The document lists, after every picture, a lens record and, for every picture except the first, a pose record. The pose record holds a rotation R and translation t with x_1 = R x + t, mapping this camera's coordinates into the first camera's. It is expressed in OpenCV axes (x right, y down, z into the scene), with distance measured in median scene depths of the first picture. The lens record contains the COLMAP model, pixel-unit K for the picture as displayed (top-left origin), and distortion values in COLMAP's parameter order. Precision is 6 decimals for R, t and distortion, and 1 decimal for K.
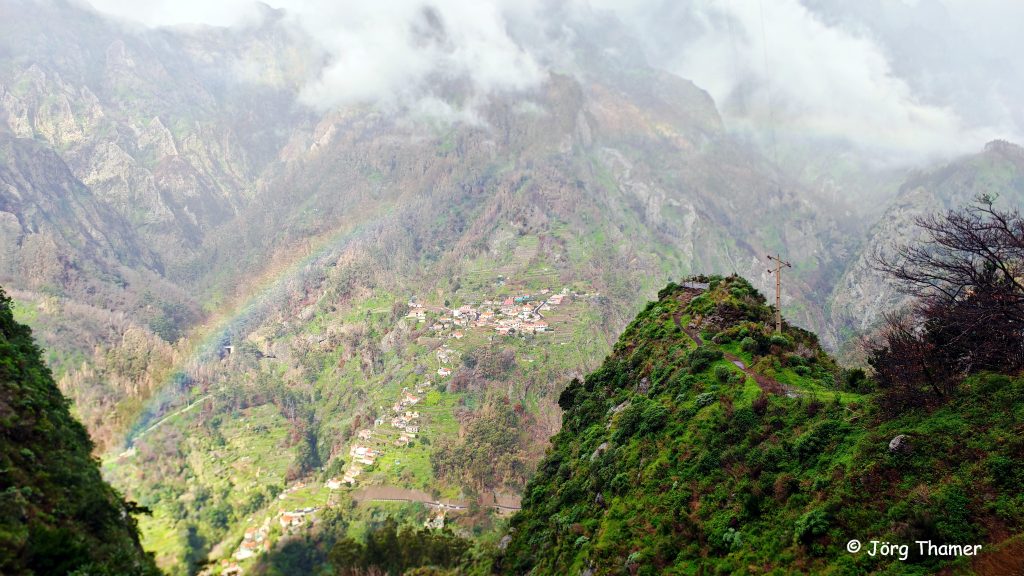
lens RADIAL K [[842.0, 0, 524.5], [0, 842.0, 251.9], [0, 0, 1]] dist [0.099269, -0.174075]
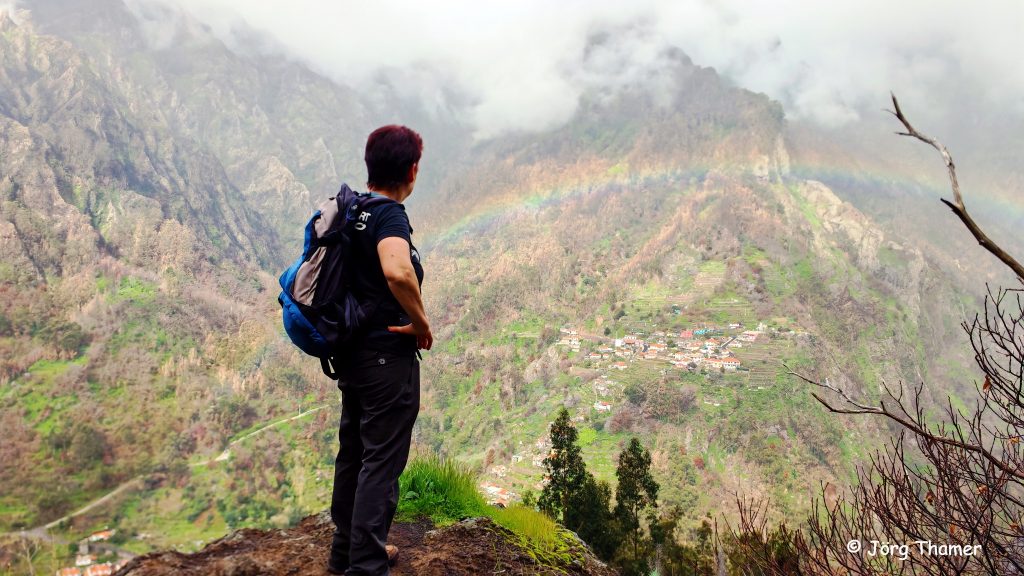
lens RADIAL K [[842.0, 0, 519.0], [0, 842.0, 260.9], [0, 0, 1]] dist [0.099269, -0.174075]
pose [[0.980377, 0.078779, -0.180706, -0.031961], [-0.093798, 0.992677, -0.076119, 0.060327], [0.173386, 0.091576, 0.980587, 0.159418]]
